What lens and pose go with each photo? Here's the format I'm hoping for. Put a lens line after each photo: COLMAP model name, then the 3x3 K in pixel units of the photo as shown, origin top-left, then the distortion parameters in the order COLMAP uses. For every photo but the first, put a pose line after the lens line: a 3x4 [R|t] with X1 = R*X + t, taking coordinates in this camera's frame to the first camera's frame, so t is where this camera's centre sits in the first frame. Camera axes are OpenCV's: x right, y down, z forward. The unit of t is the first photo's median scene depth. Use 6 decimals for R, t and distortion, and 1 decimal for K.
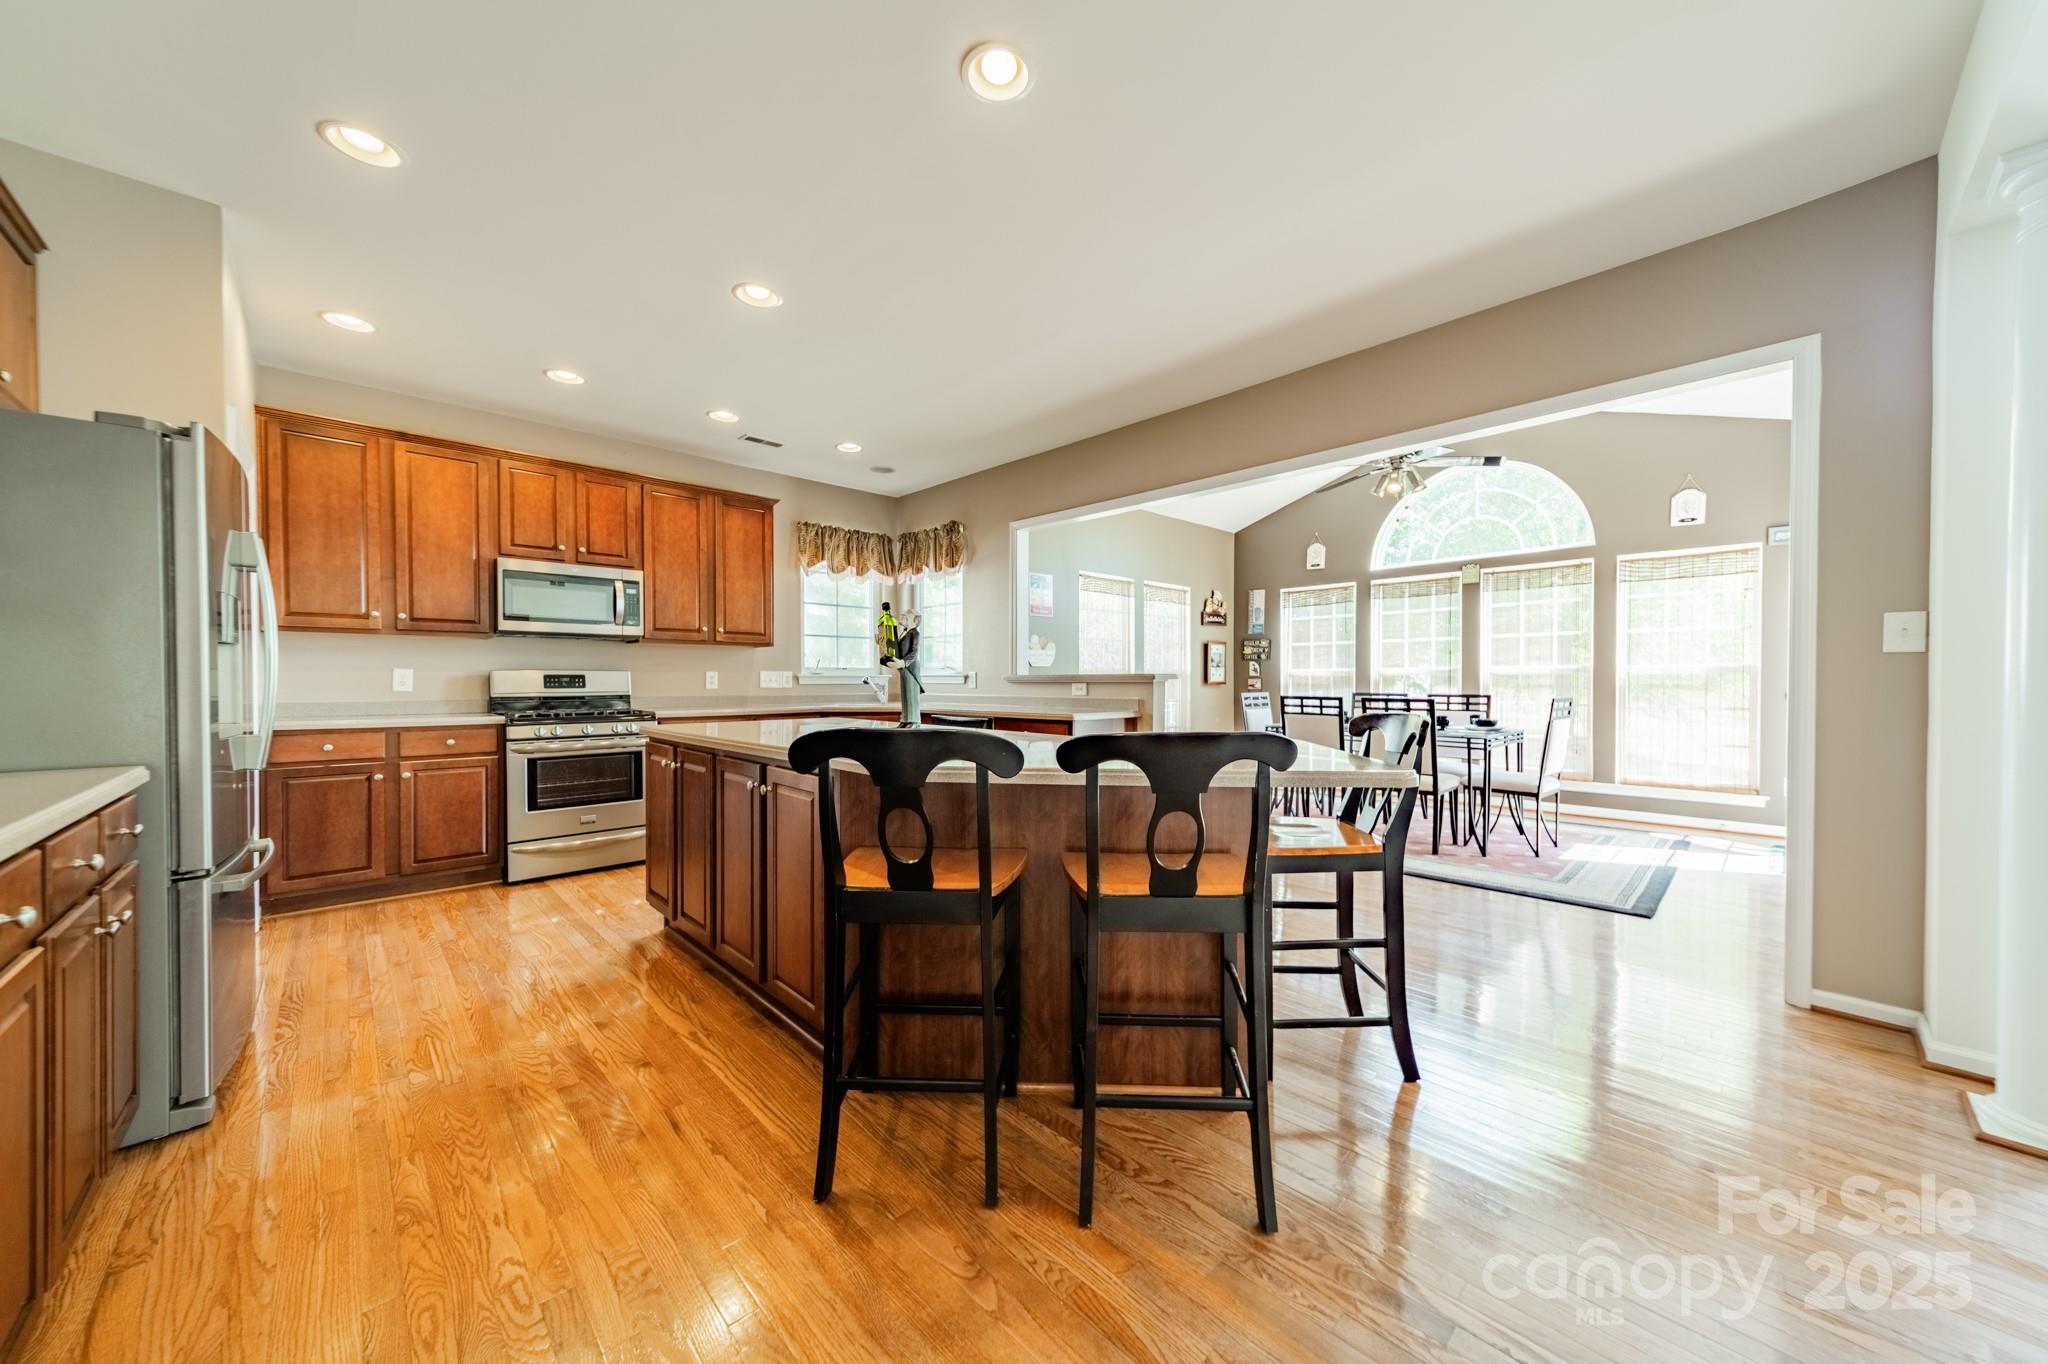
lens RADIAL K [[719.2, 0, 1023.3], [0, 719.2, 688.1], [0, 0, 1]] dist [0.006512, 0.000013]
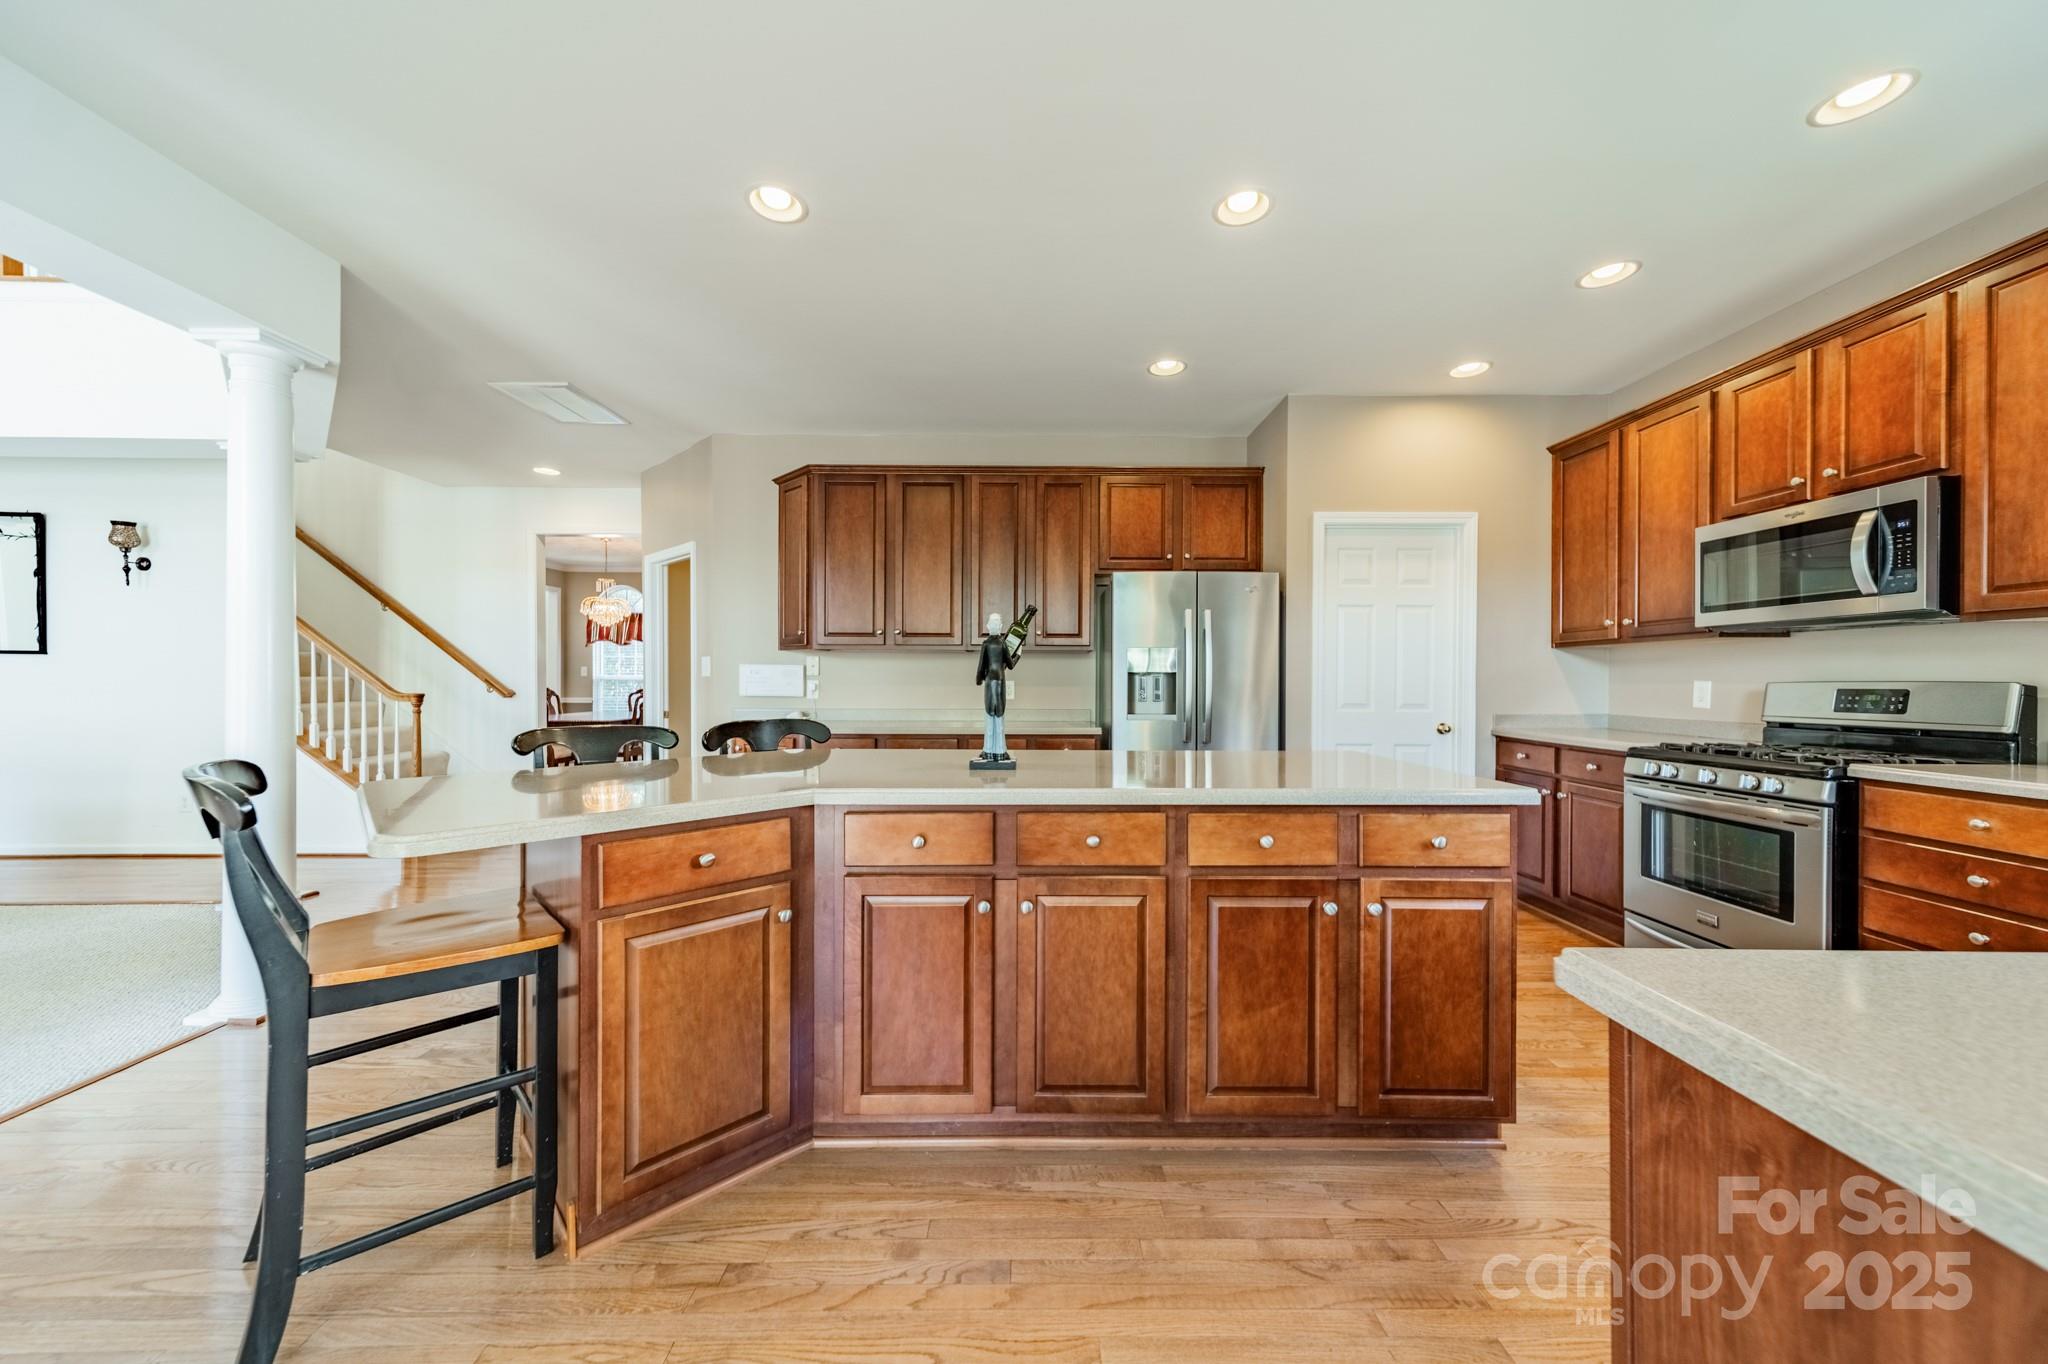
lens RADIAL K [[719.2, 0, 1023.3], [0, 719.2, 688.1], [0, 0, 1]] dist [0.006512, 0.000013]
pose [[-0.683086, 0.006097, -0.730312, 0.217110], [-0.010168, 0.999789, 0.017858, -0.020191], [0.730267, 0.019624, -0.682880, 0.800467]]
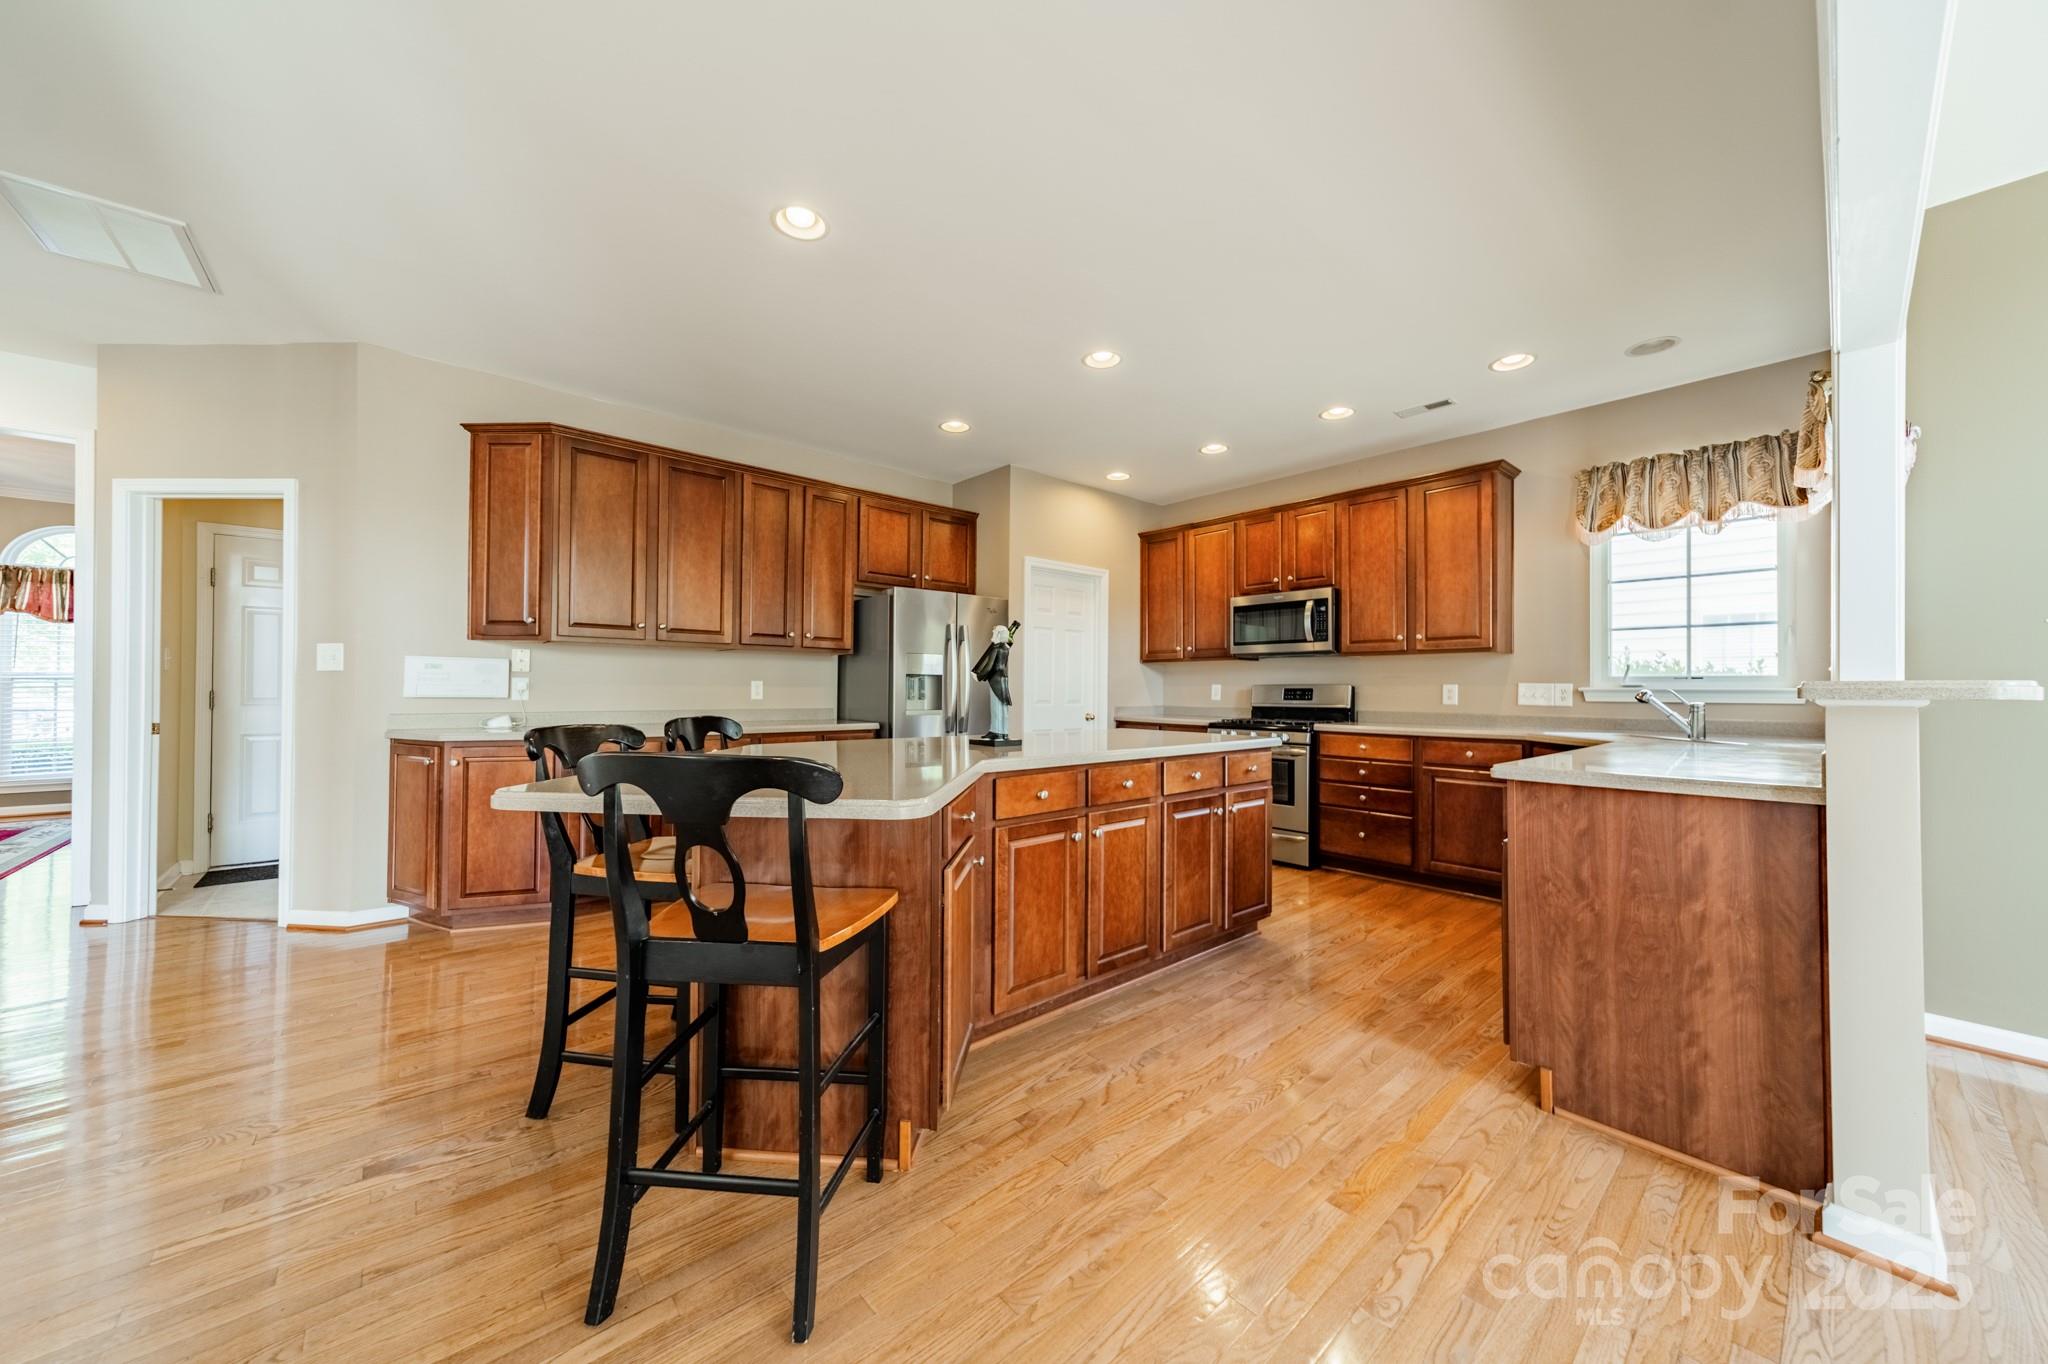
lens RADIAL K [[718.7, 0, 1023.9], [0, 718.7, 686.1], [0, 0, 1]] dist [0.005947, -0.000001]
pose [[-0.040380, -0.004199, -0.999176, 0.459451], [-0.017504, 0.999841, -0.003495, -0.009376], [0.999031, 0.017348, -0.040447, 0.543876]]
